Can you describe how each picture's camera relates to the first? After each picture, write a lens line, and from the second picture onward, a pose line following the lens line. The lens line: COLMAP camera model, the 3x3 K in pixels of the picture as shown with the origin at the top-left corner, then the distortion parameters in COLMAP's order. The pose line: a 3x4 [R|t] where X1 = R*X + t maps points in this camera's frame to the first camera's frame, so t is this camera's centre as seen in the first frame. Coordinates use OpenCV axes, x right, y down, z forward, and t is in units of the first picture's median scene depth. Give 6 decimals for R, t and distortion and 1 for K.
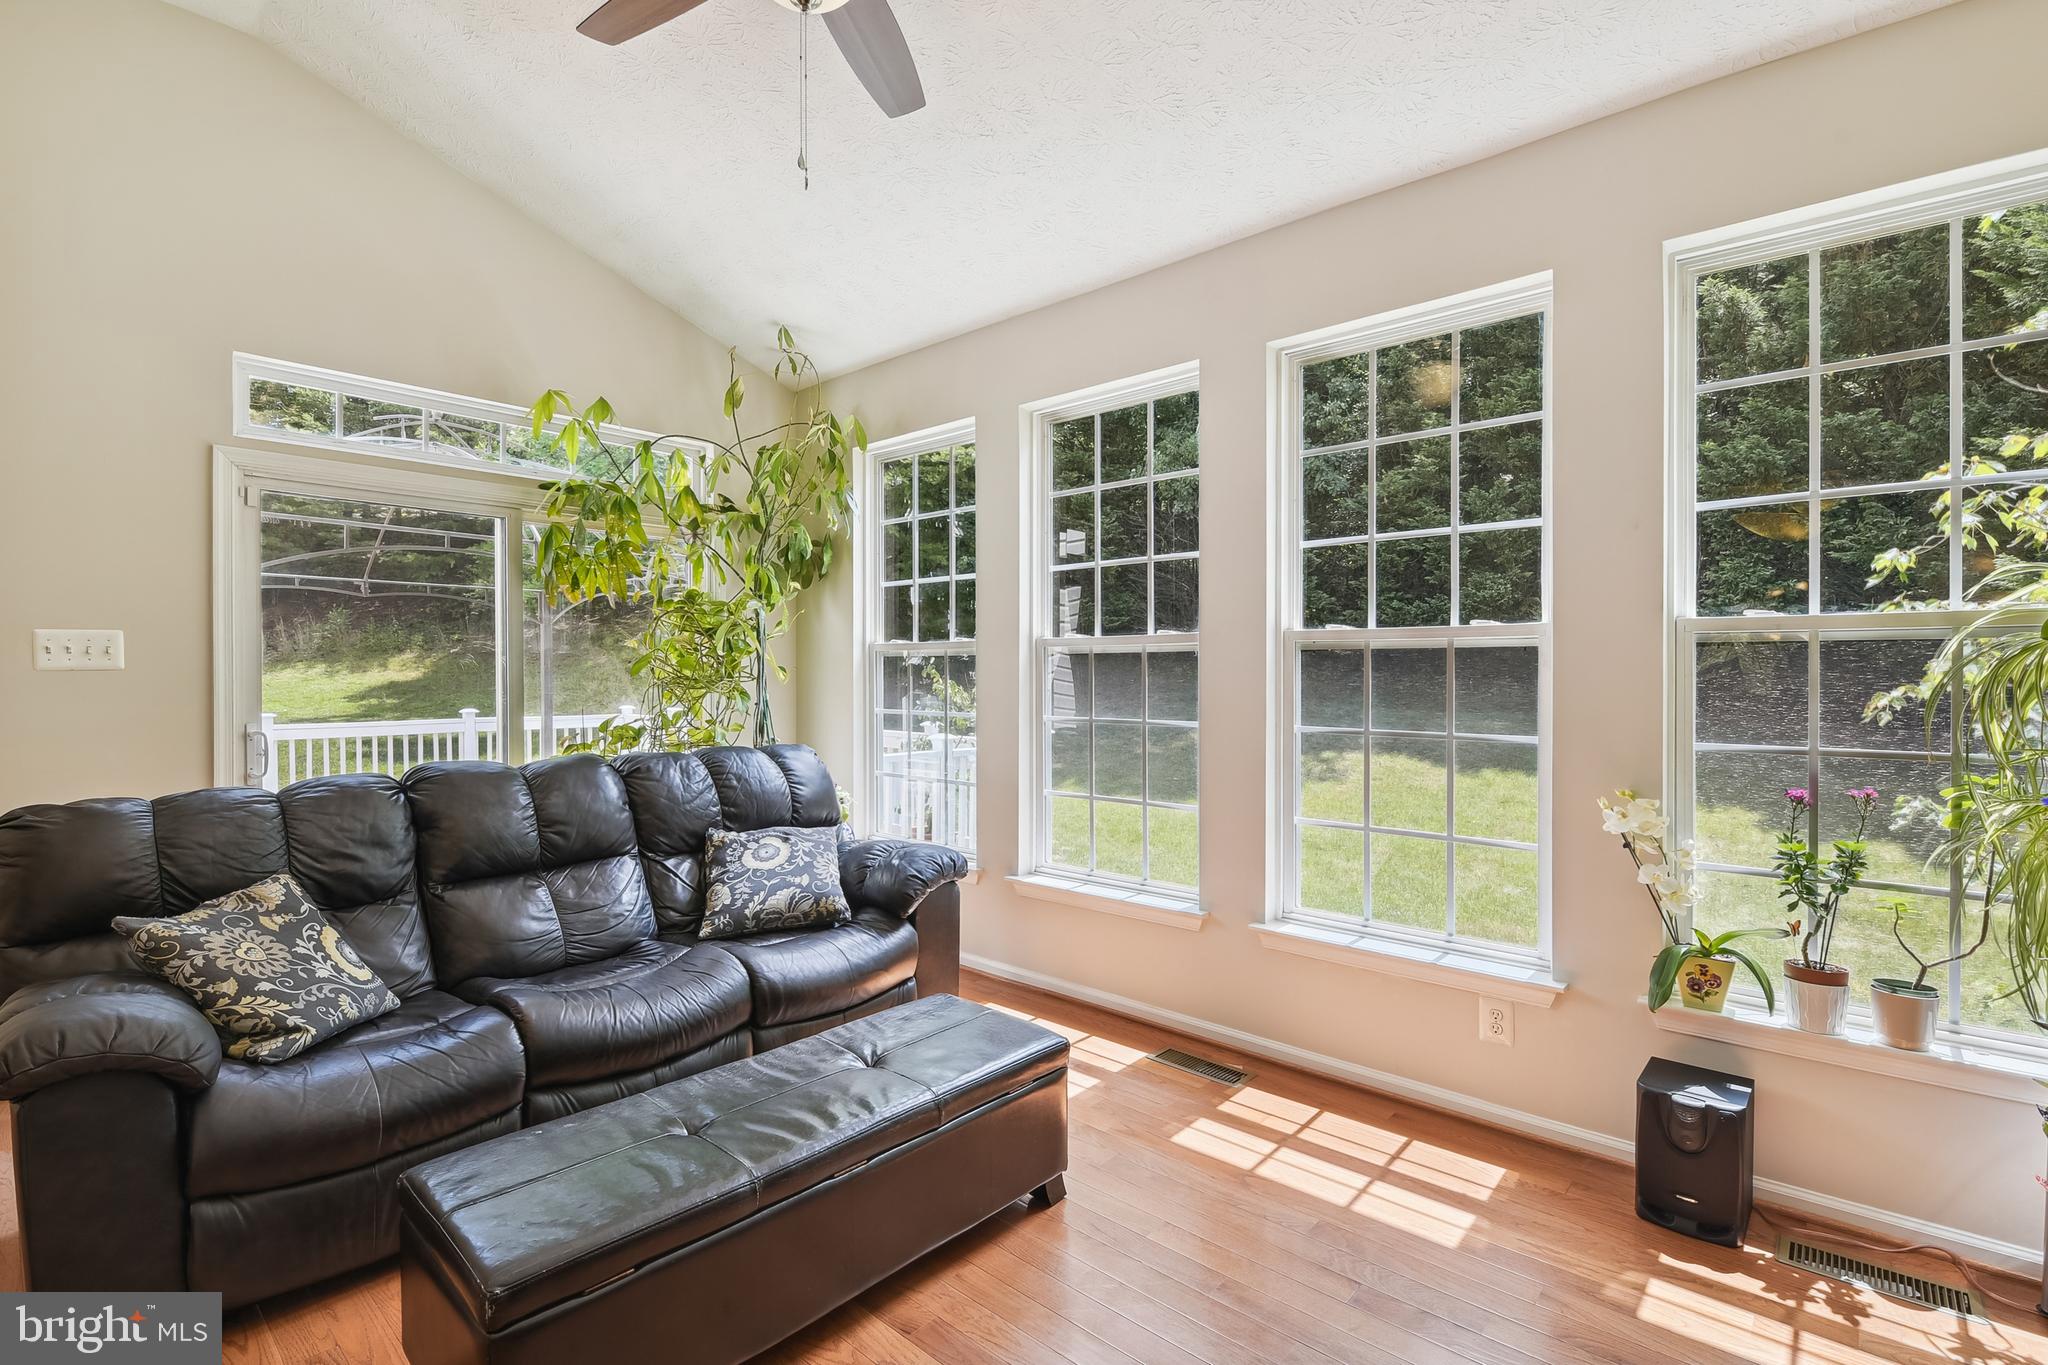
lens RADIAL K [[928.5, 0, 1024.0], [0, 928.5, 682.5], [0, 0, 1]] dist [-0.000327, -0.000123]
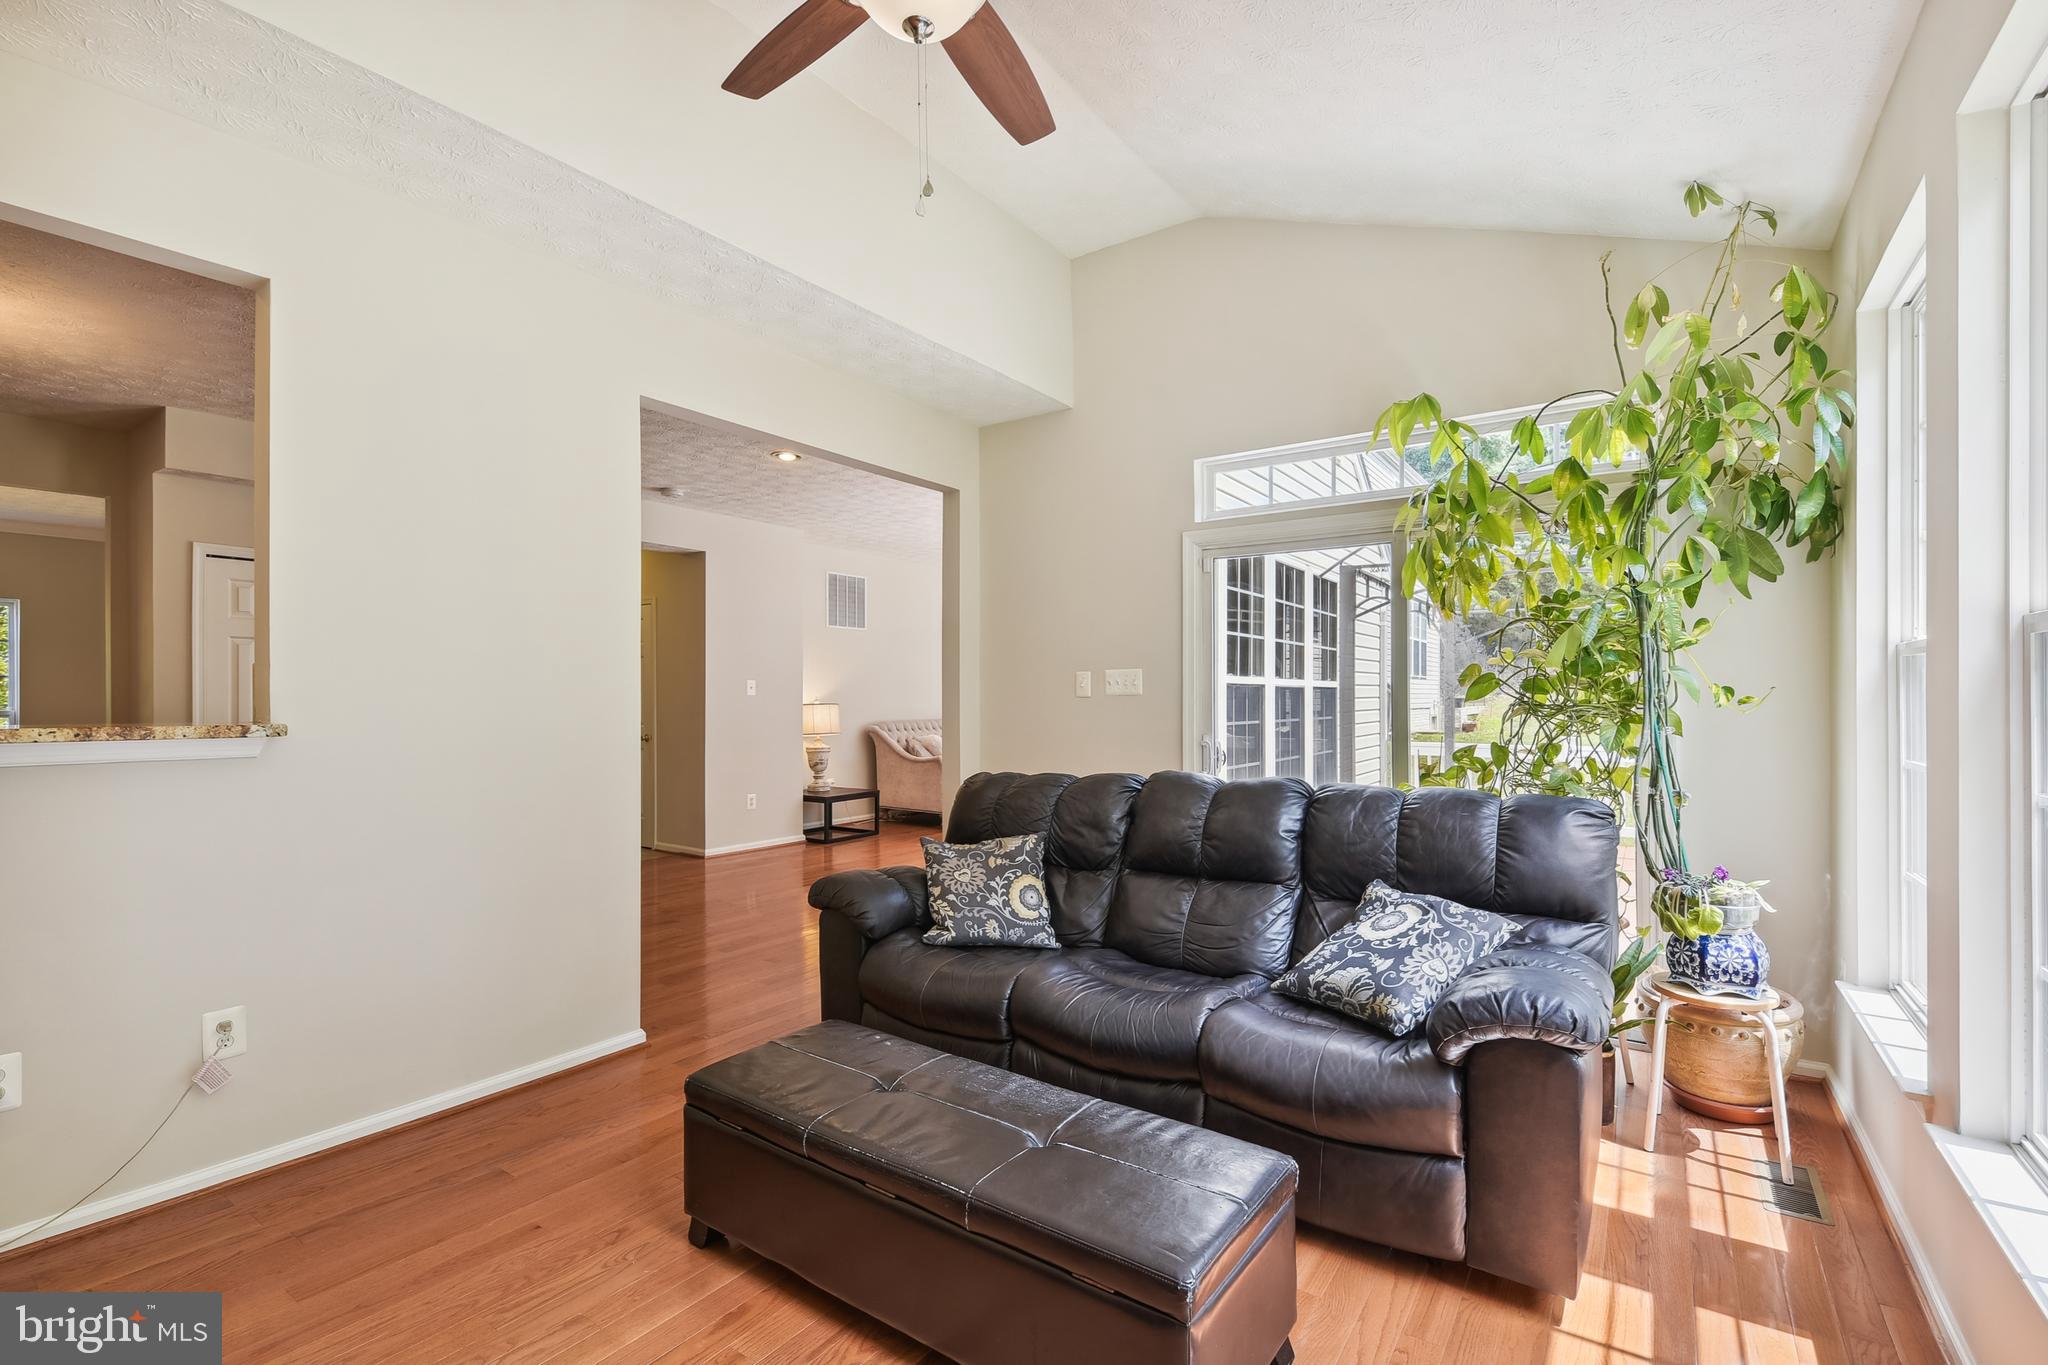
lens RADIAL K [[928.5, 0, 1024.0], [0, 928.5, 682.5], [0, 0, 1]] dist [-0.000327, -0.000123]
pose [[0.124223, -0.014693, -0.992146, 0.462423], [-0.009188, 0.999830, -0.015957, -0.007413], [0.992212, 0.011098, 0.124067, 0.559993]]
